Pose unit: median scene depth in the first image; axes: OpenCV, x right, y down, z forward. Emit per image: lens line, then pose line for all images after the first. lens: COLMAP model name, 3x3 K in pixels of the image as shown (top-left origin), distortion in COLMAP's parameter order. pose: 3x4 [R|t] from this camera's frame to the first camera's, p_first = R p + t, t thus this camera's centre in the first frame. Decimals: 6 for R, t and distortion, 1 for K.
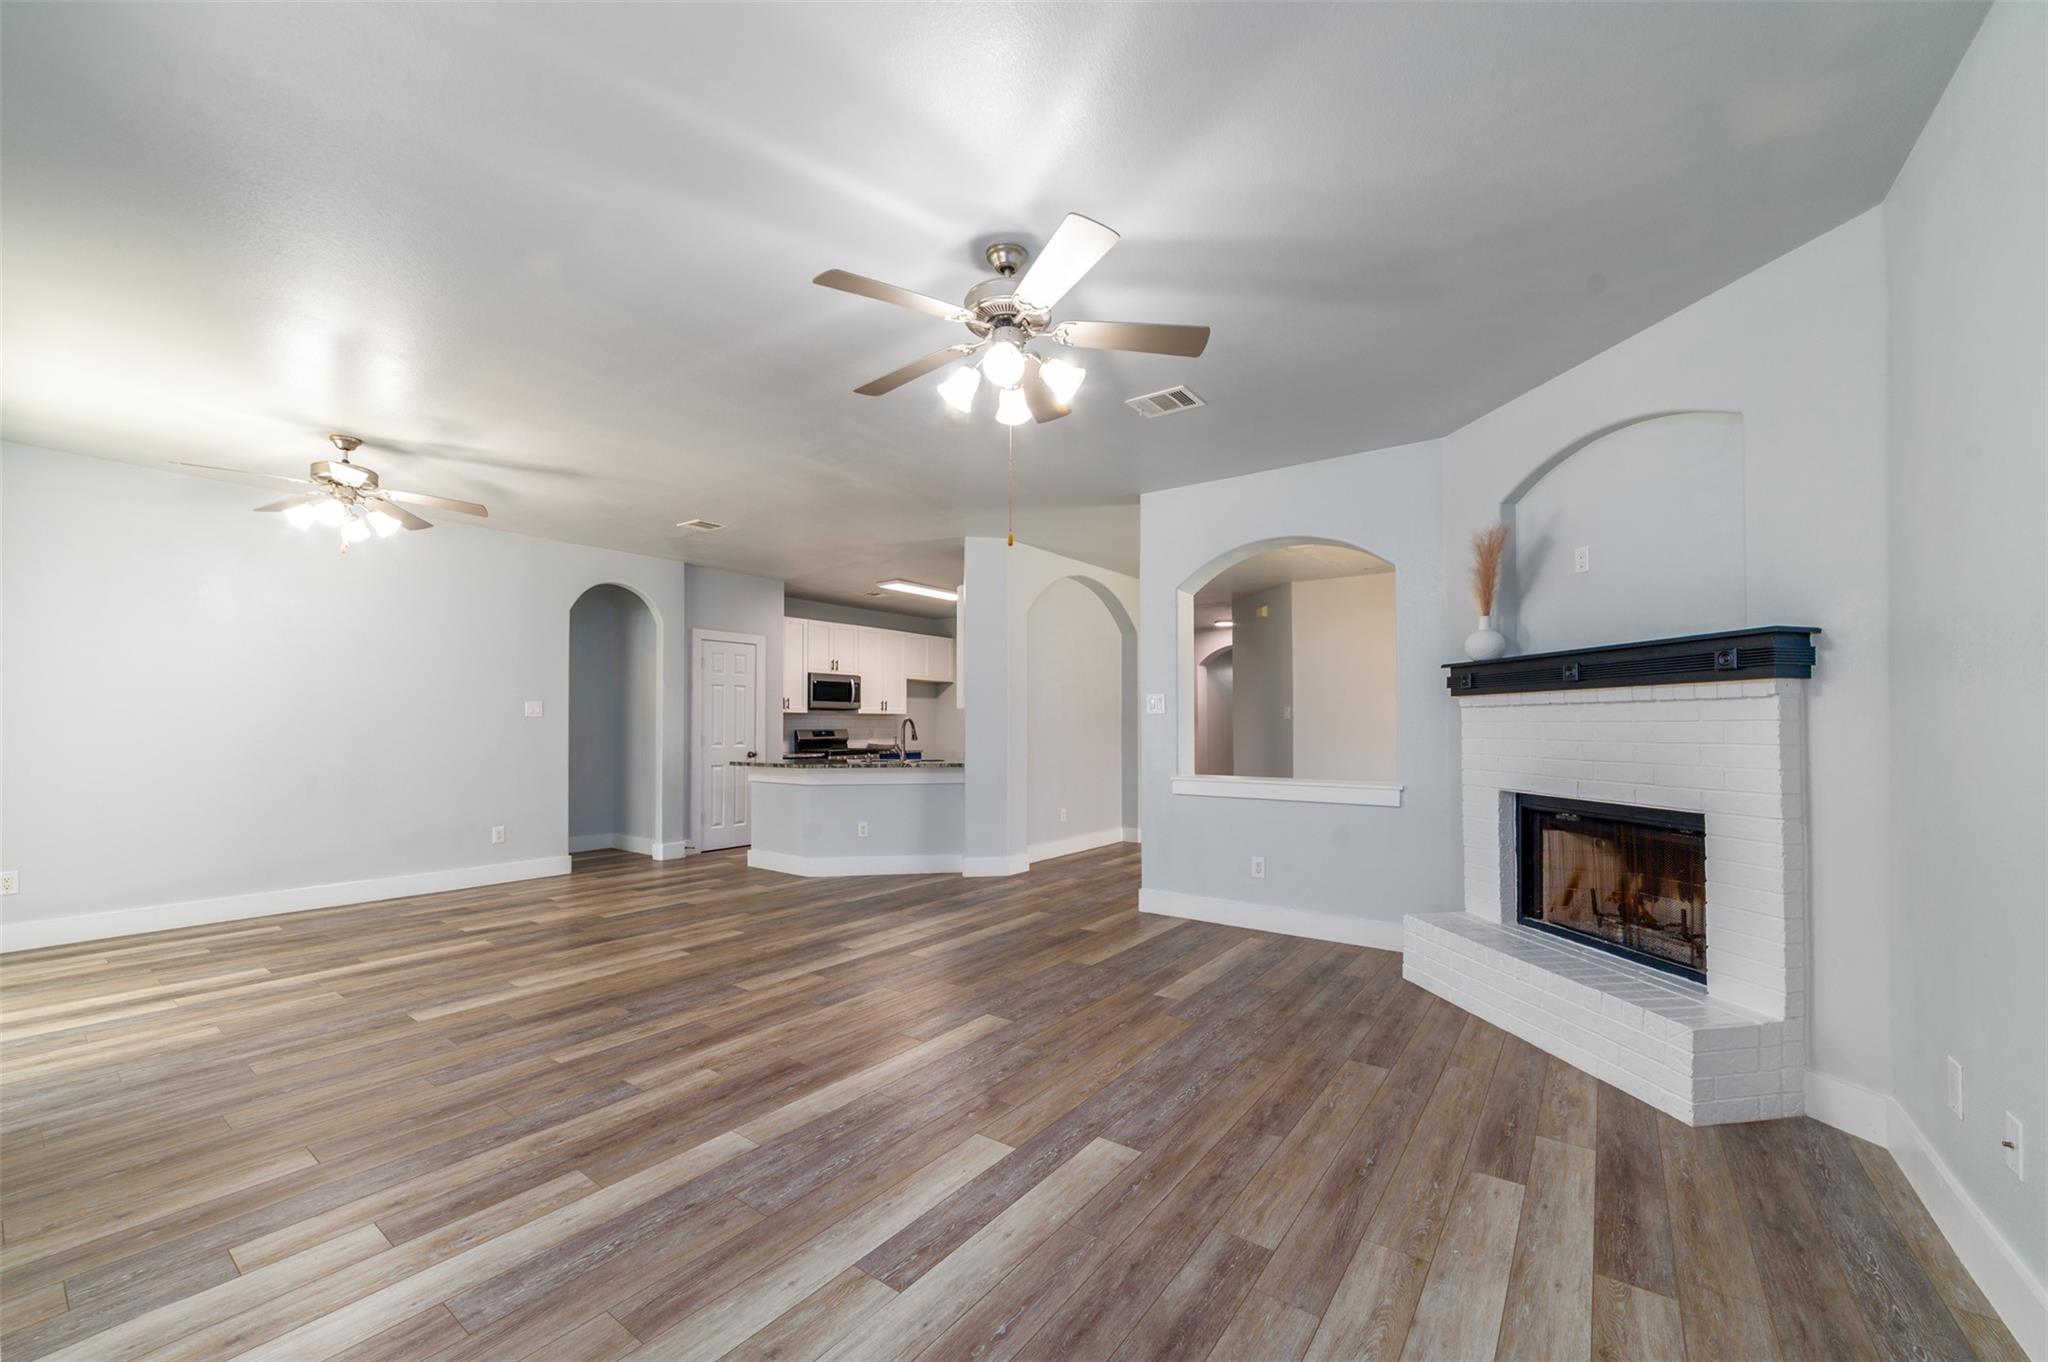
lens RADIAL K [[797.7, 0, 1025.3], [0, 797.7, 704.8], [0, 0, 1]] dist [-0.019283, 0.007446]
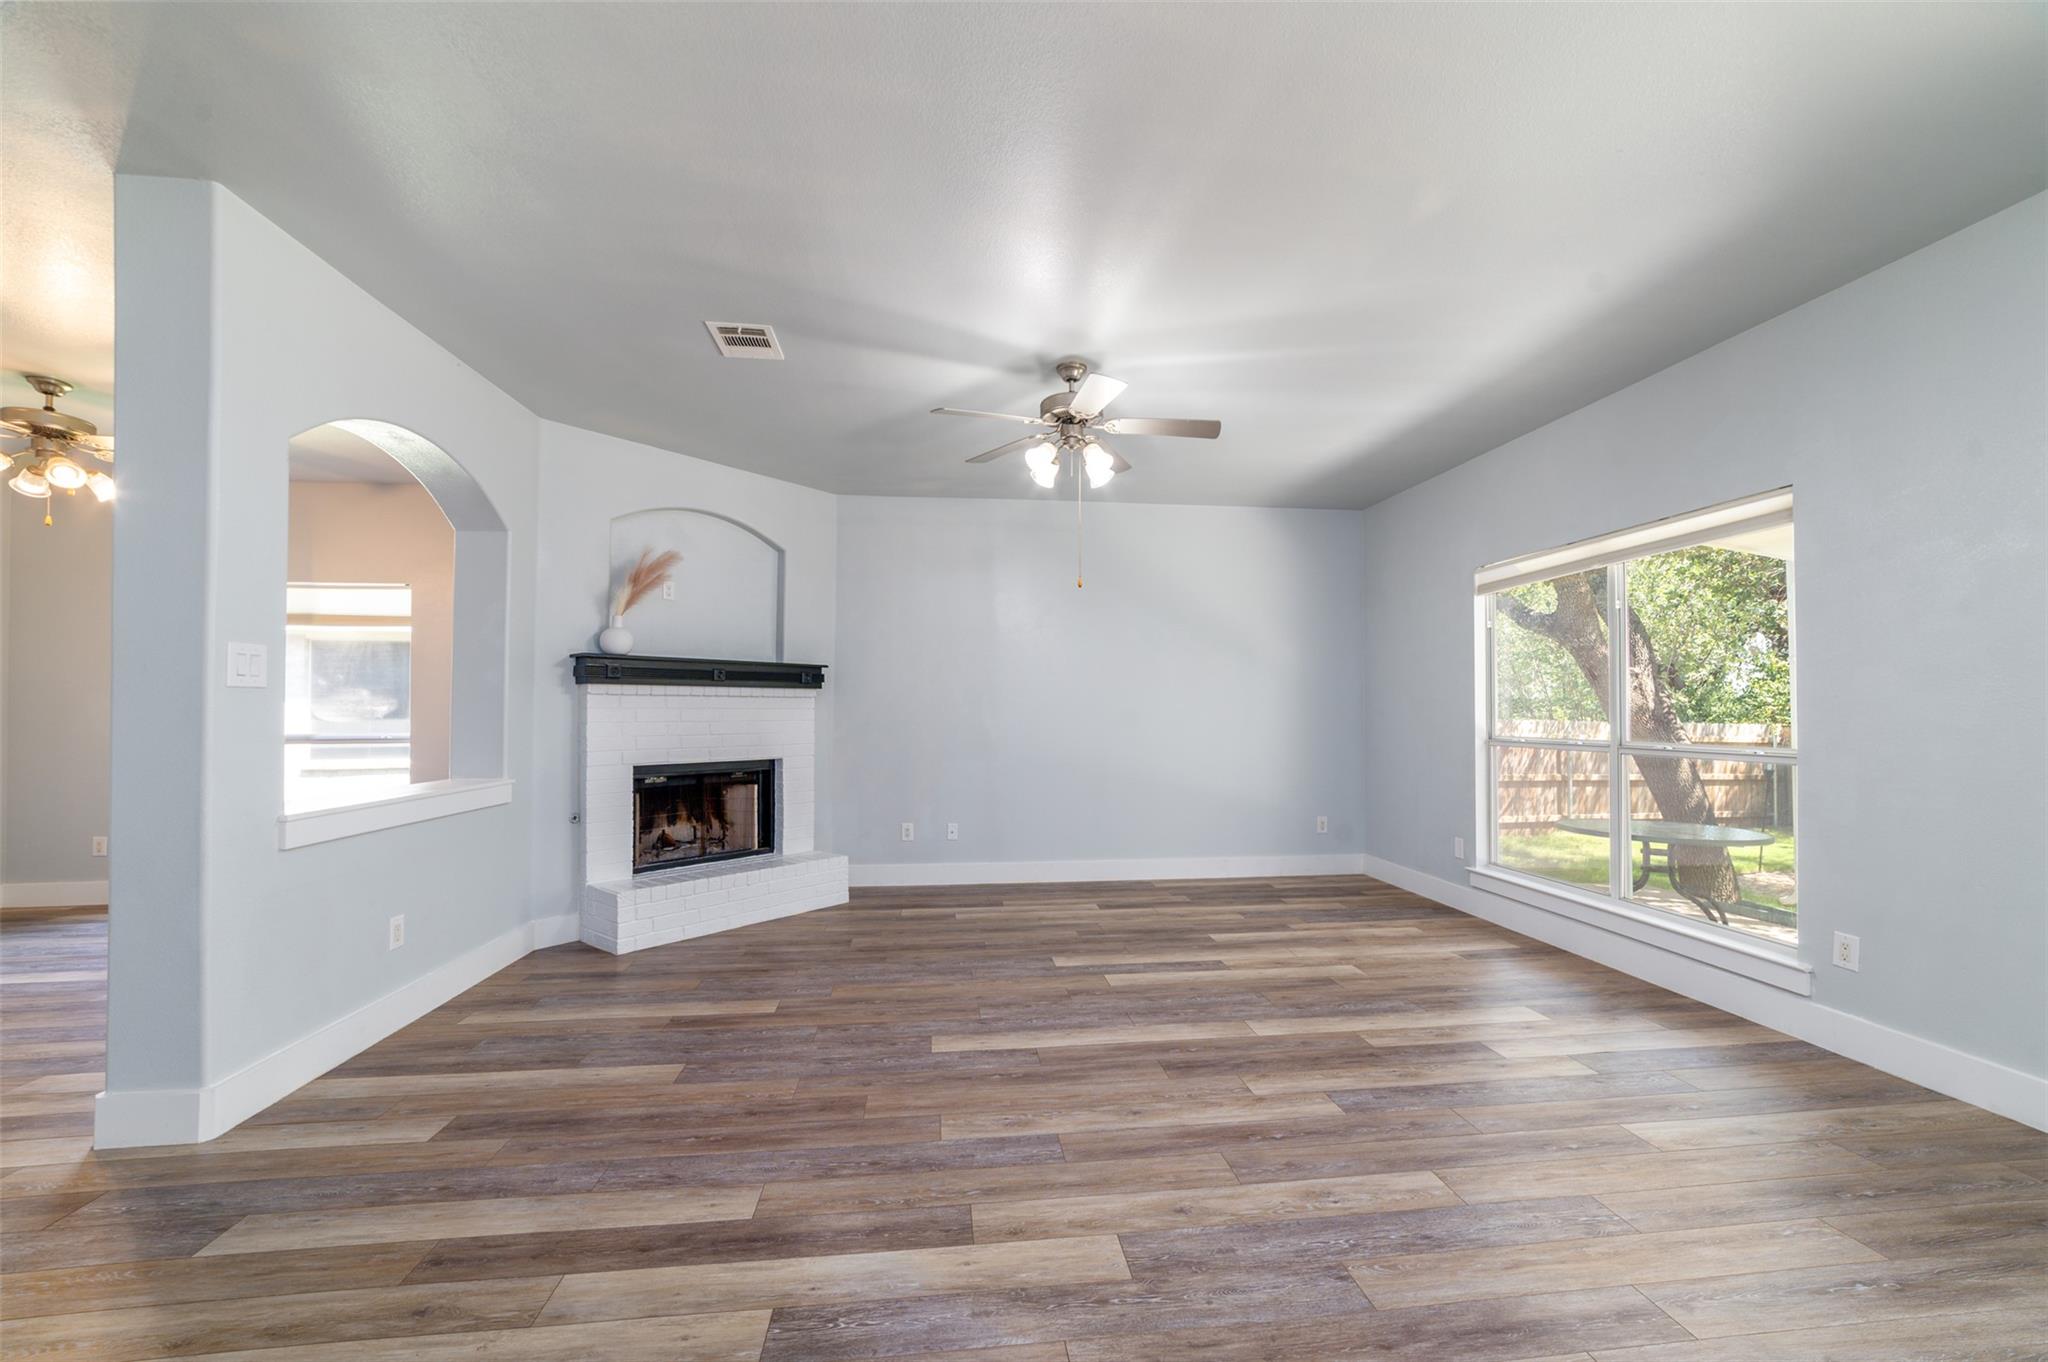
lens RADIAL K [[797.7, 0, 1025.3], [0, 797.7, 704.8], [0, 0, 1]] dist [-0.019283, 0.007446]
pose [[-0.683449, 0.006128, 0.729973, -0.693567], [-0.019913, 0.999436, -0.027034, 0.038022], [-0.729727, -0.033012, -0.682942, 1.430918]]
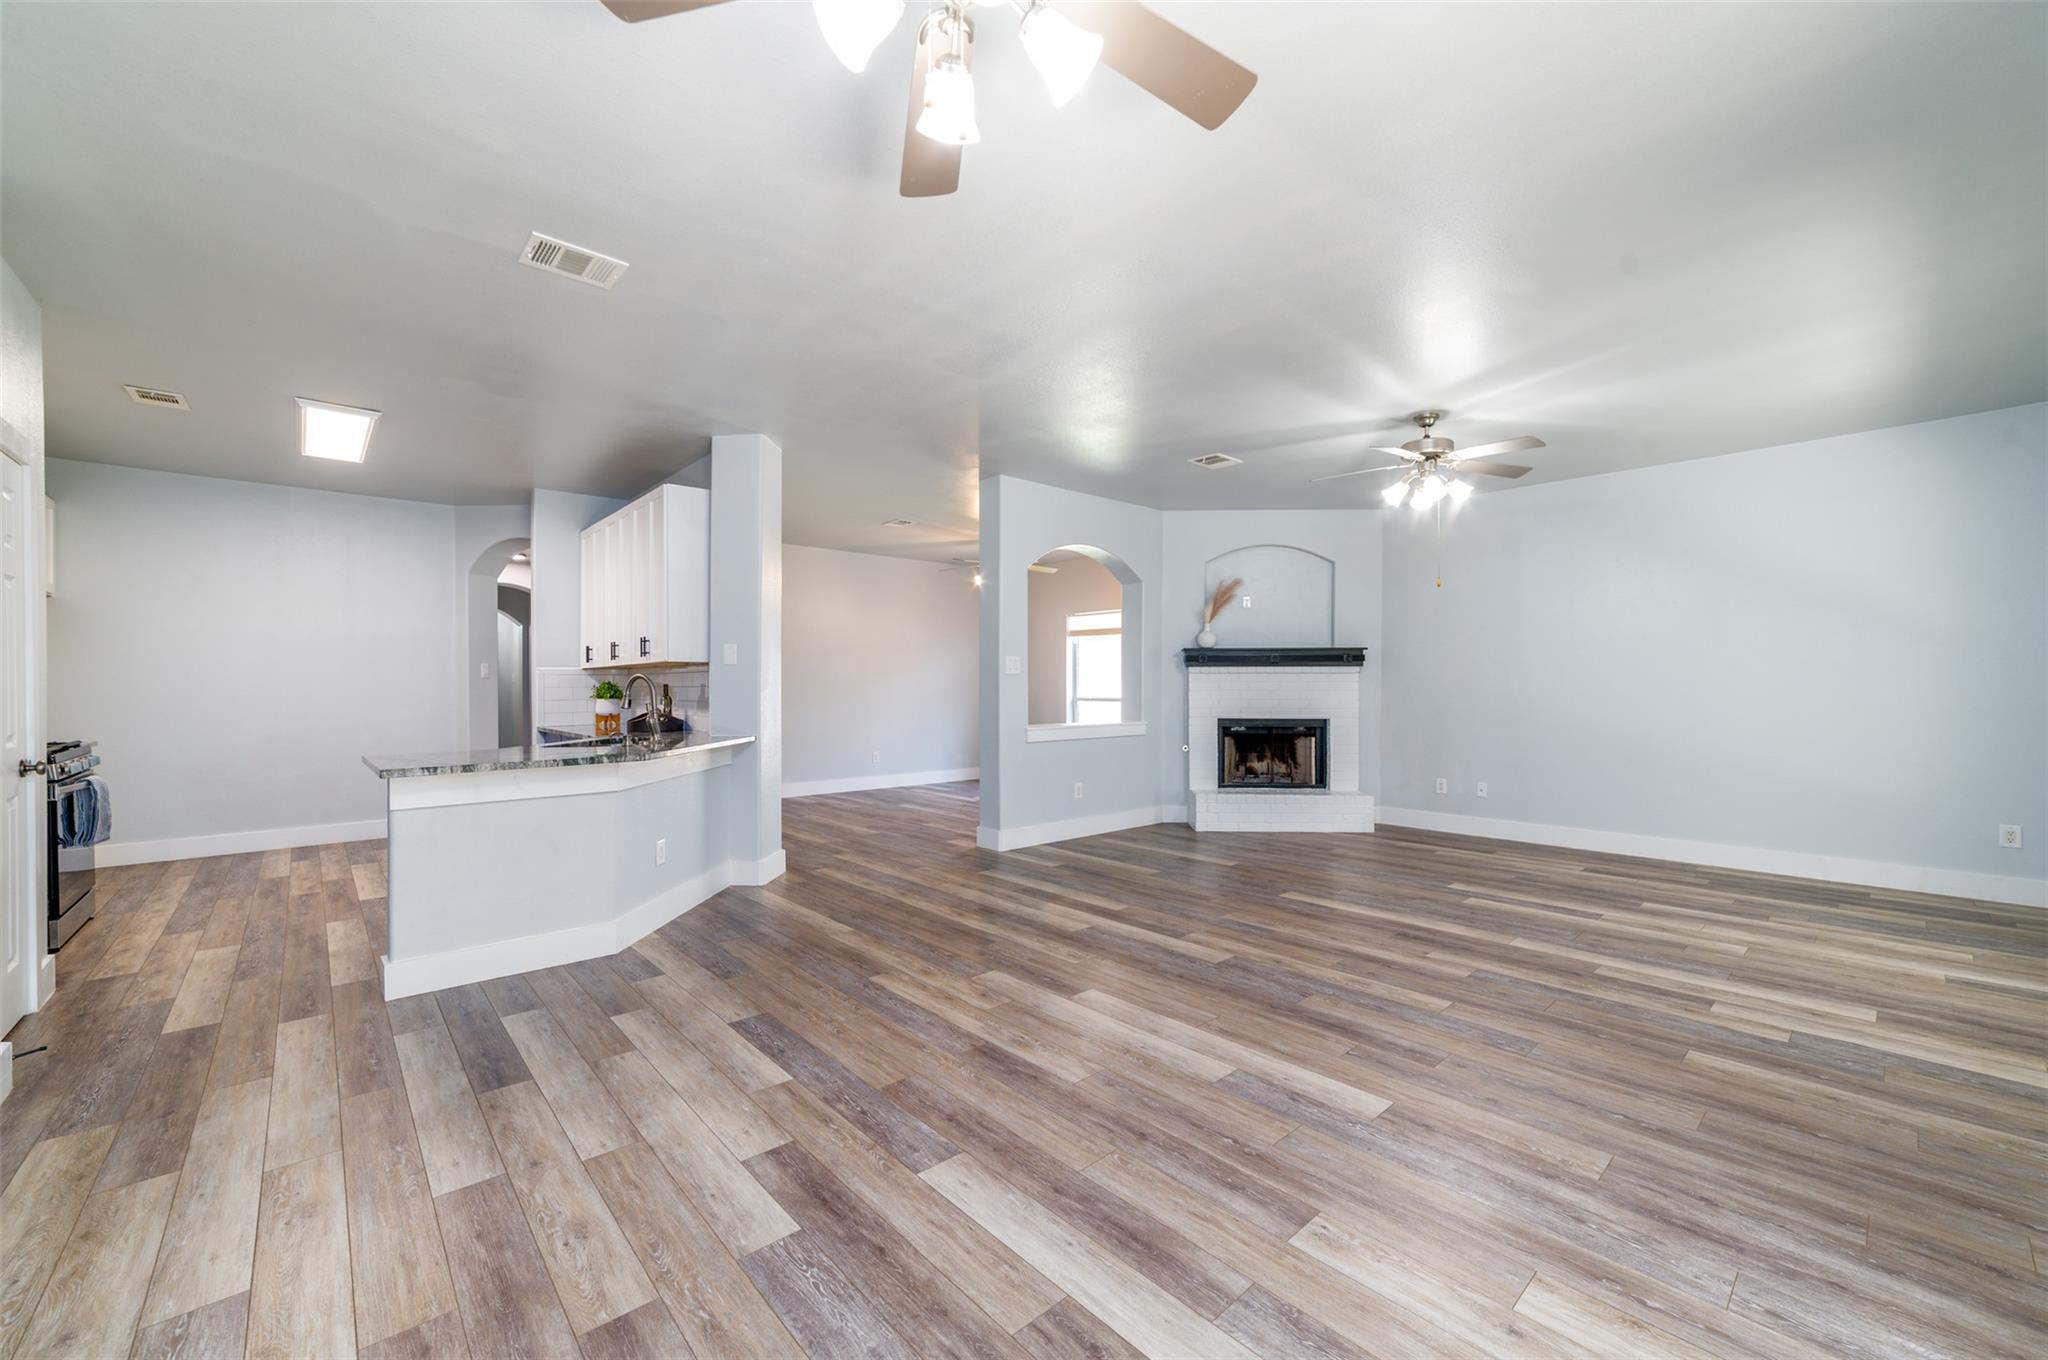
lens RADIAL K [[811.4, 0, 1054.4], [0, 811.4, 706.1], [0, 0, 1]] dist [-0.008601, 0.000517]
pose [[0.178667, -0.027460, 0.983526, -1.389325], [-0.025069, 0.999159, 0.032451, 0.027306], [-0.983590, -0.030454, 0.177828, 1.074793]]
